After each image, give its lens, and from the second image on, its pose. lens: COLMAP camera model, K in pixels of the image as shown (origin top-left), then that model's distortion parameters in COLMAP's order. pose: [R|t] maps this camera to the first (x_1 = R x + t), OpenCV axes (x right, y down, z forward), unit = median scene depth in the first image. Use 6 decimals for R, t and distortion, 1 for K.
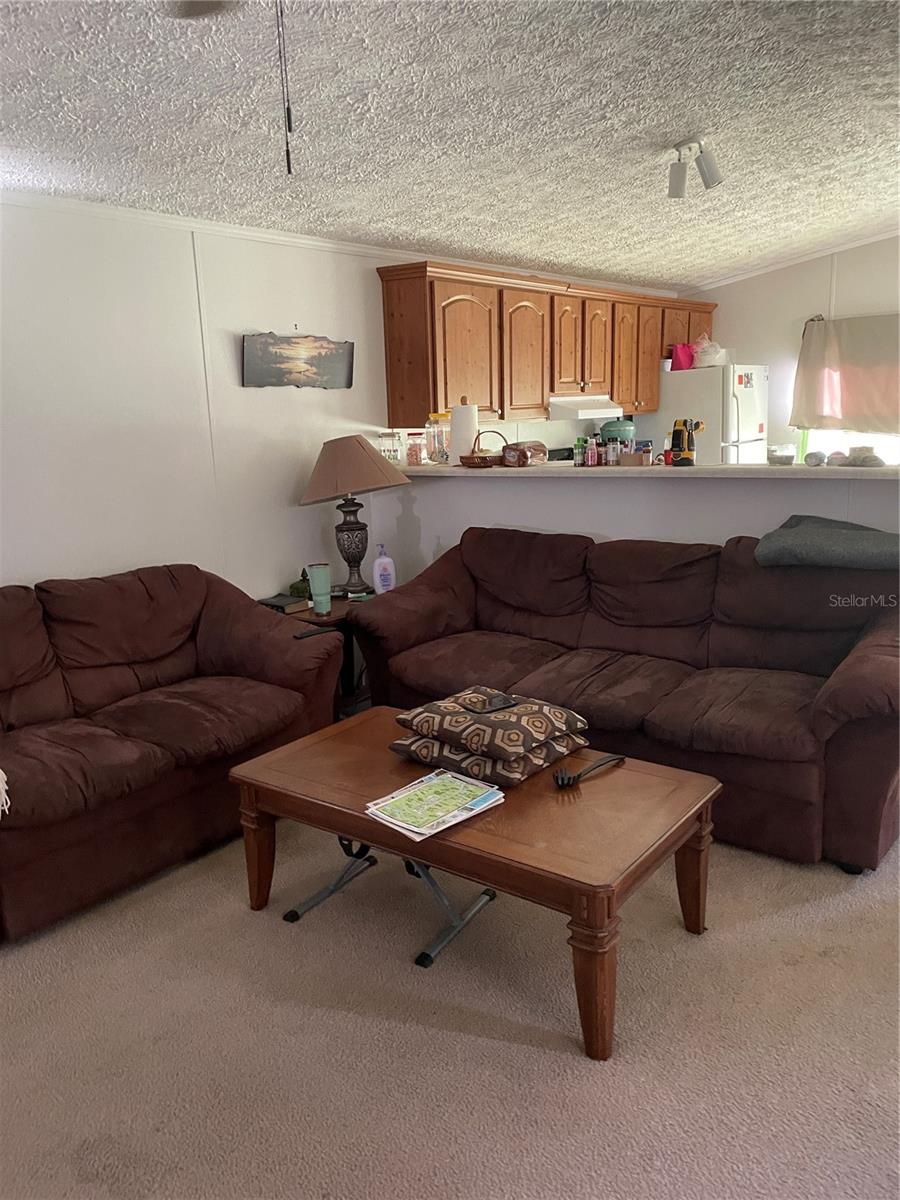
lens RADIAL K [[907.4, 0, 456.8], [0, 907.4, 600.9], [0, 0, 1]] dist [0.120597, -0.200675]
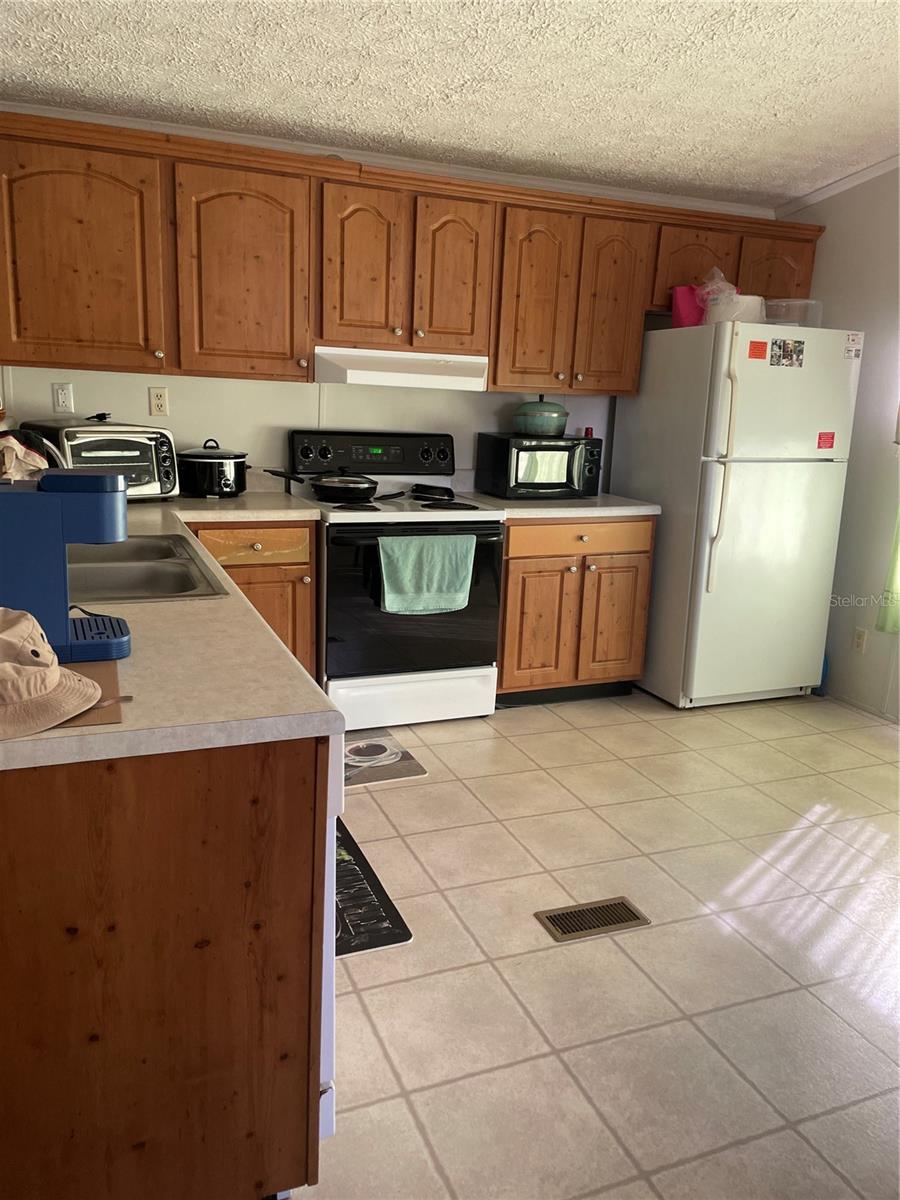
lens RADIAL K [[907.4, 0, 456.8], [0, 907.4, 600.9], [0, 0, 1]] dist [0.120597, -0.200675]
pose [[0.867651, 0.185775, -0.461161, 0.513742], [-0.178299, 0.982134, 0.060185, -0.103237], [0.464103, 0.030005, 0.885273, 0.481180]]
